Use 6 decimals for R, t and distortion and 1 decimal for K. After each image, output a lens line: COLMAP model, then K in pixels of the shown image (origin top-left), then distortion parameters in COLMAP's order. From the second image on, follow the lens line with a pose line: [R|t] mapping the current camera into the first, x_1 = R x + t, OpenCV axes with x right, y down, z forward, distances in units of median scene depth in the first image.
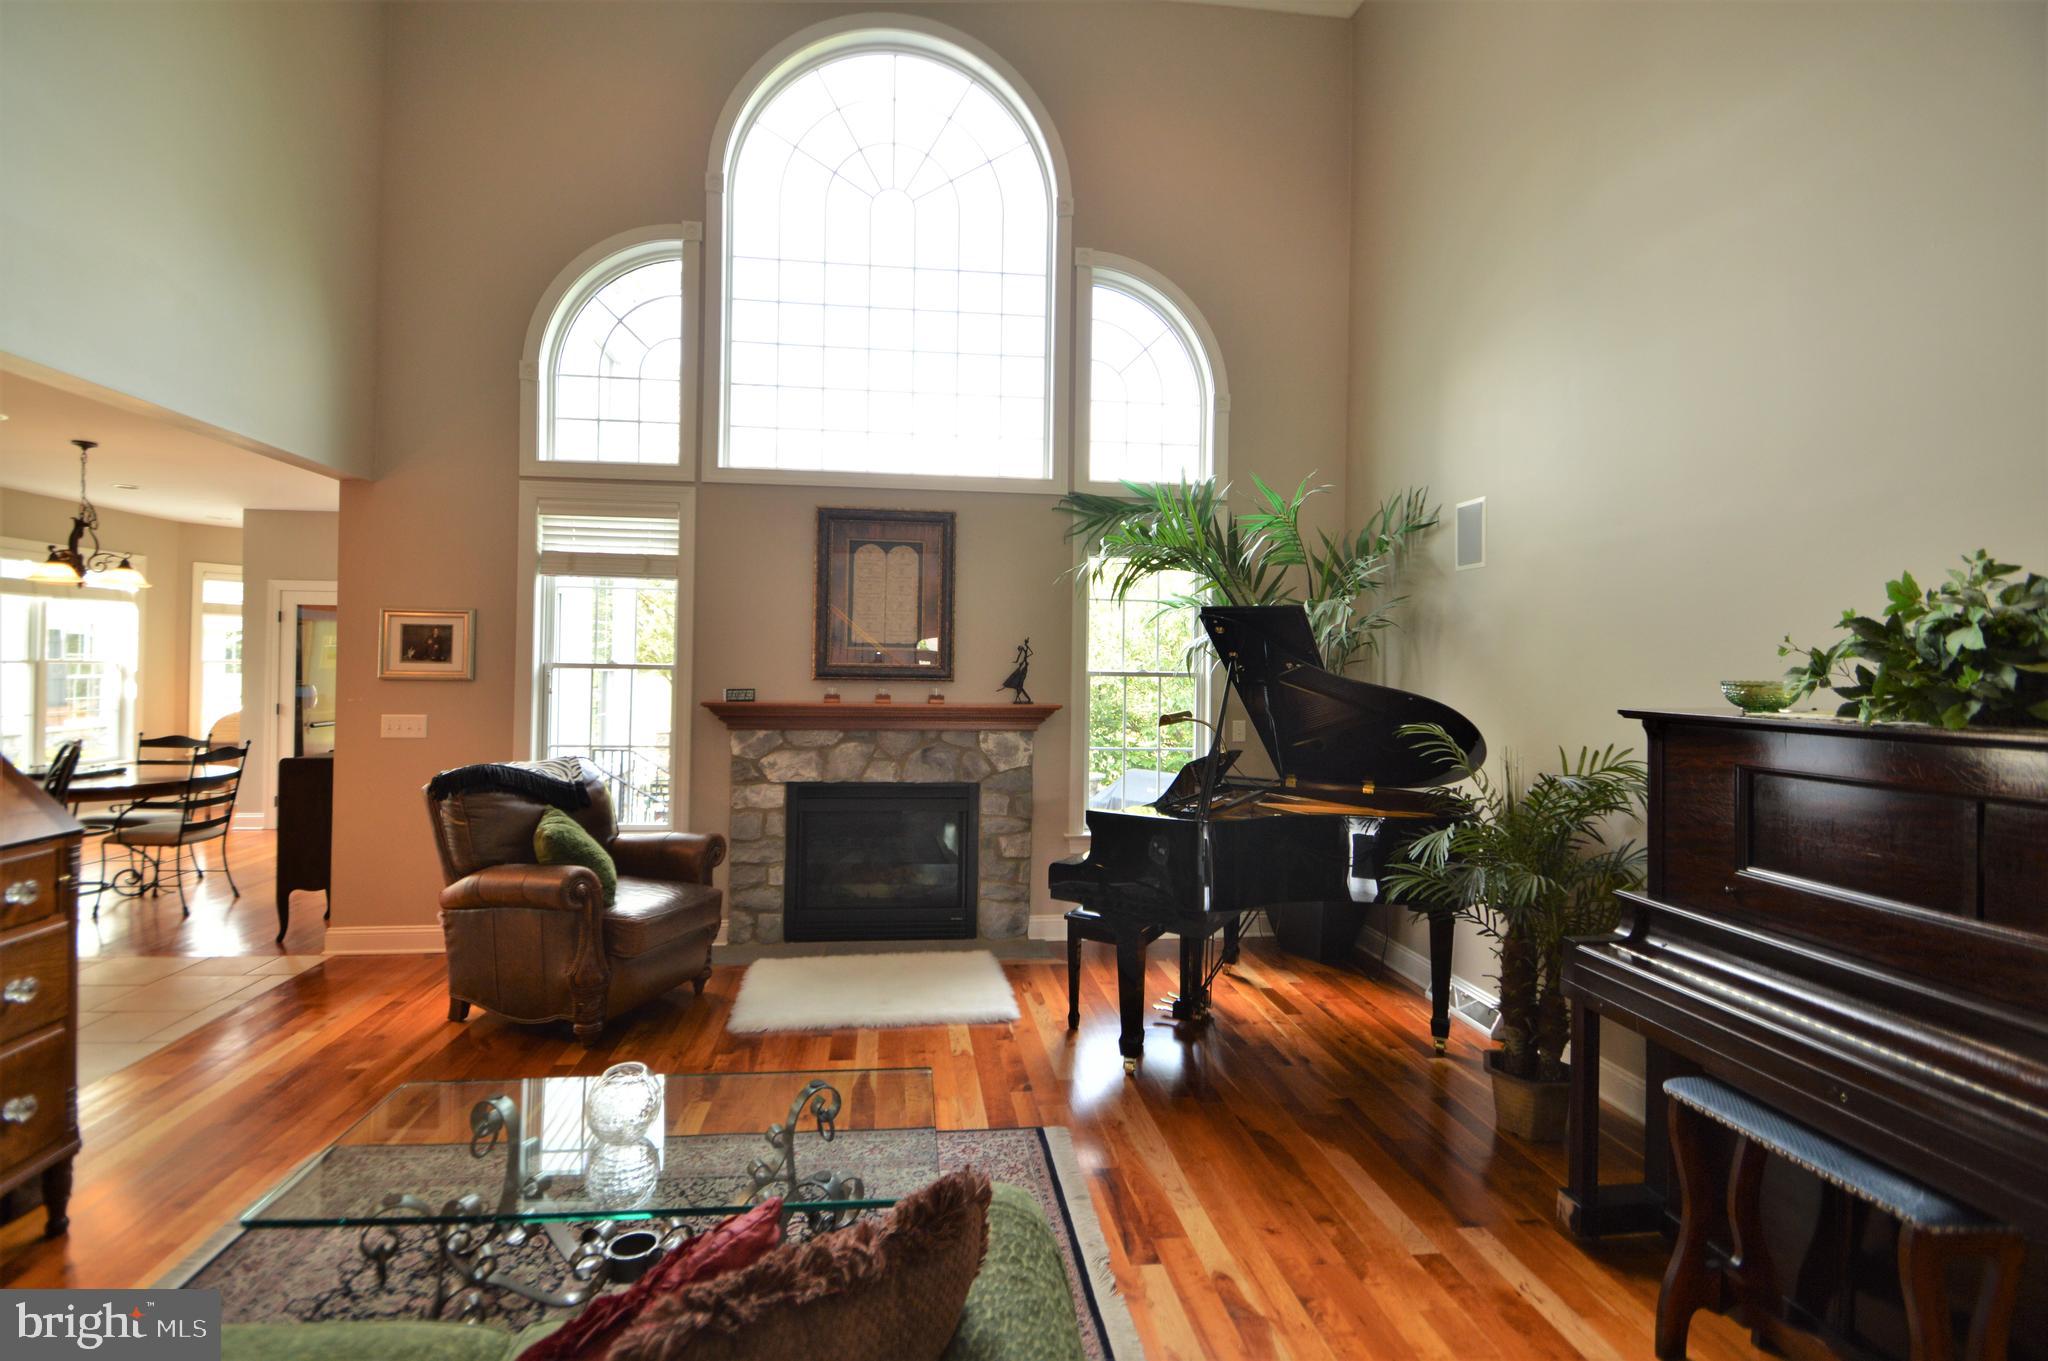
lens RADIAL K [[904.0, 0, 988.4], [0, 904.0, 652.6], [0, 0, 1]] dist [0.014345, -0.015565]
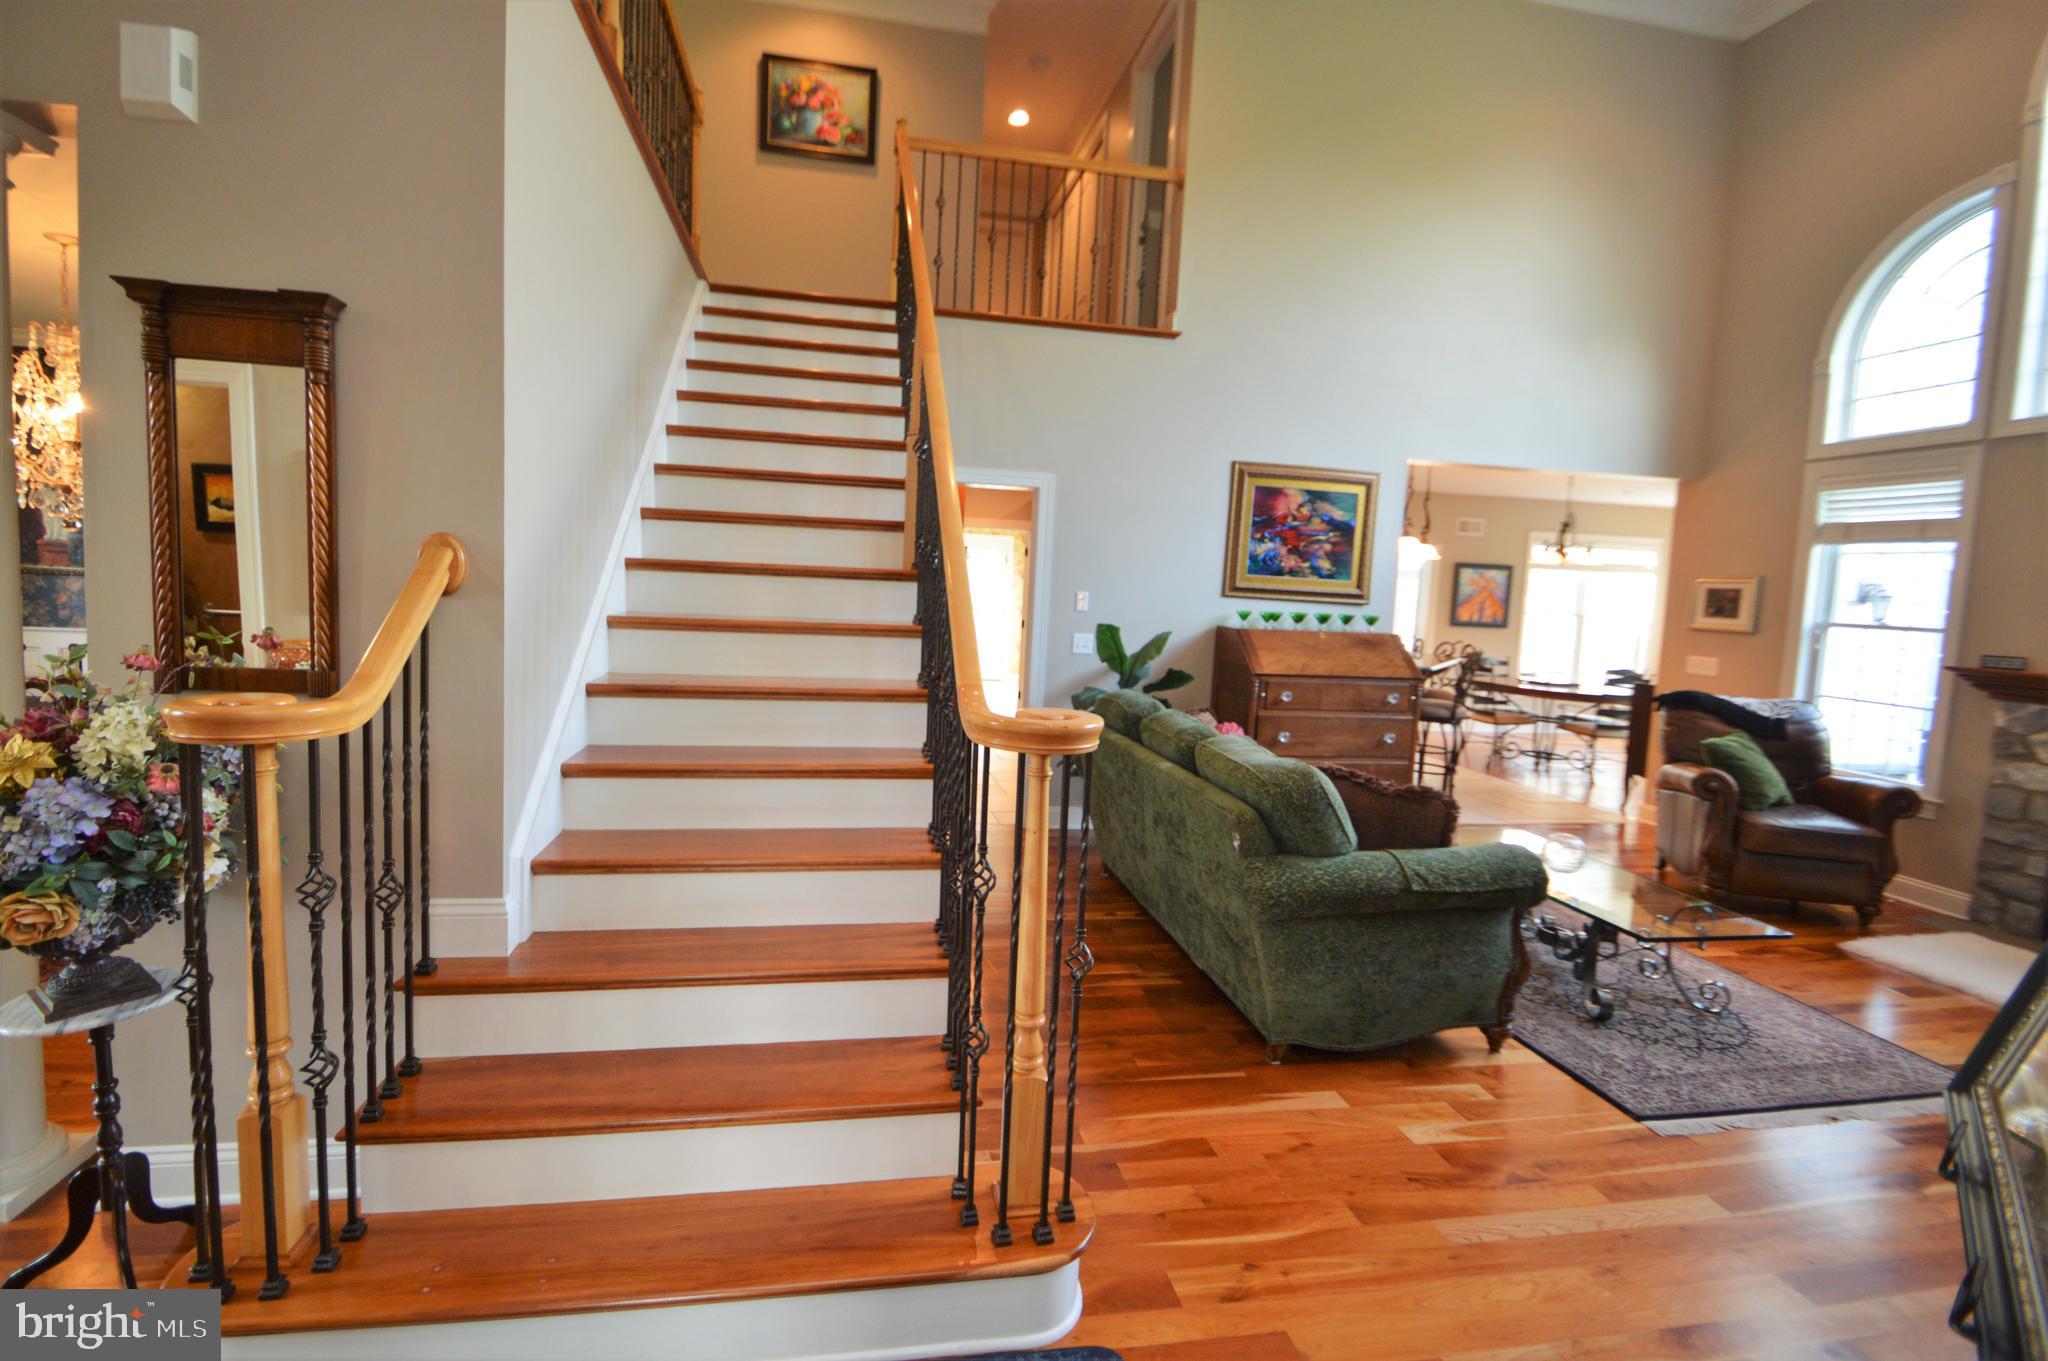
lens RADIAL K [[904.0, 0, 985.0], [0, 904.0, 654.5], [0, 0, 1]] dist [0.014345, -0.015565]
pose [[0.065408, 0.068479, -0.995506, 0.659633], [-0.033777, 0.997223, 0.066378, 0.013779], [0.997287, 0.029283, 0.067539, -0.134550]]
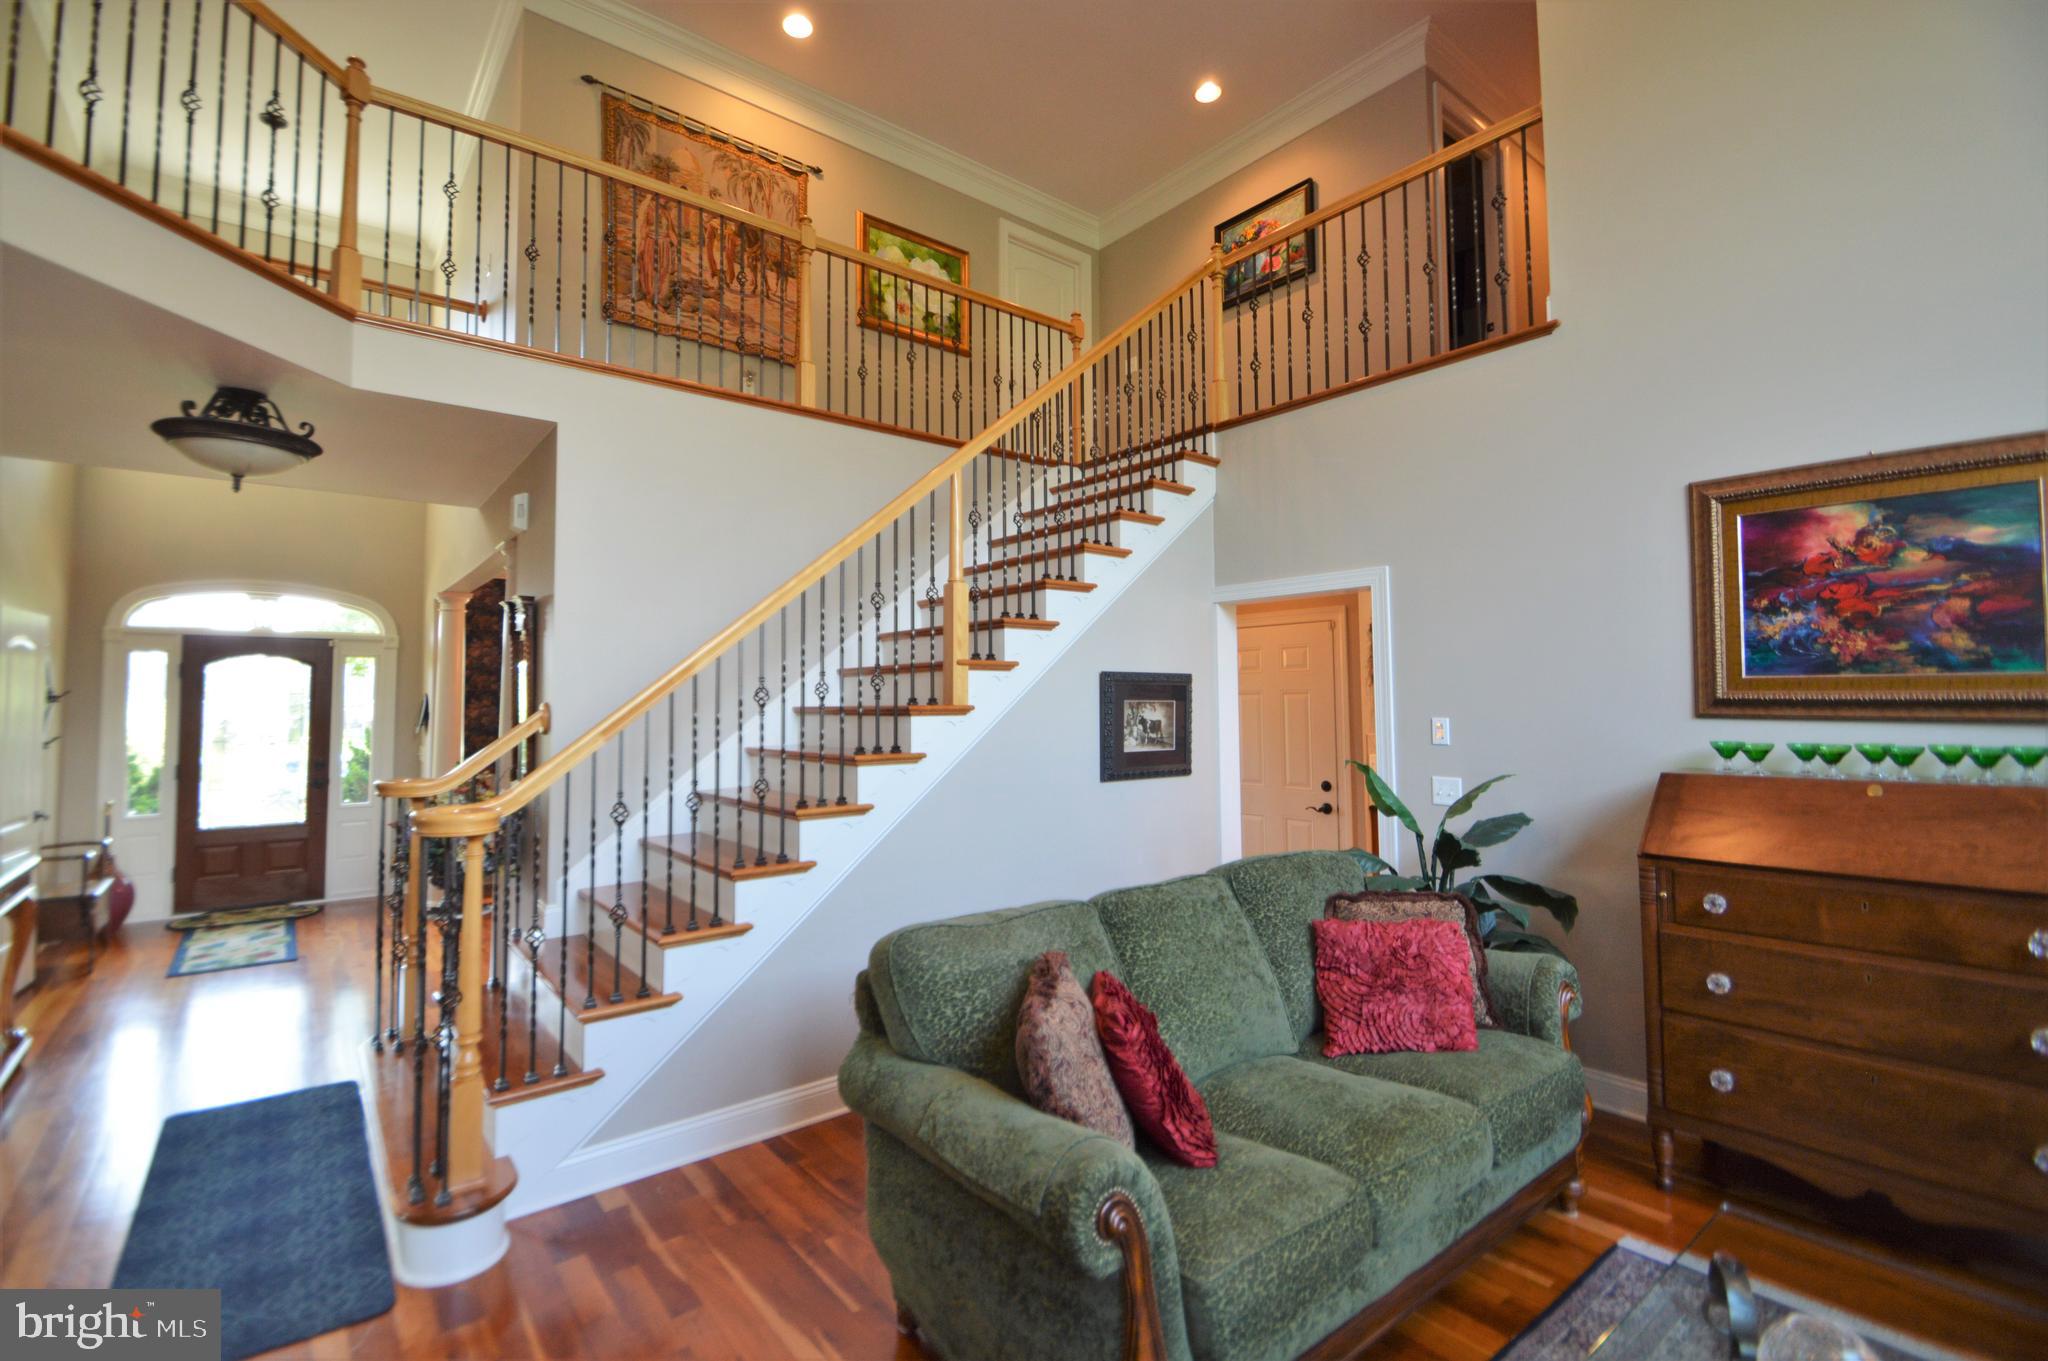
lens RADIAL K [[904.0, 0, 987.4], [0, 904.0, 662.4], [0, 0, 1]] dist [0.014345, -0.015565]
pose [[-0.850237, -0.037091, -0.525091, 0.249229], [-0.002601, 0.997798, -0.066270, 0.011254], [0.526393, -0.054979, -0.848462, 0.646618]]
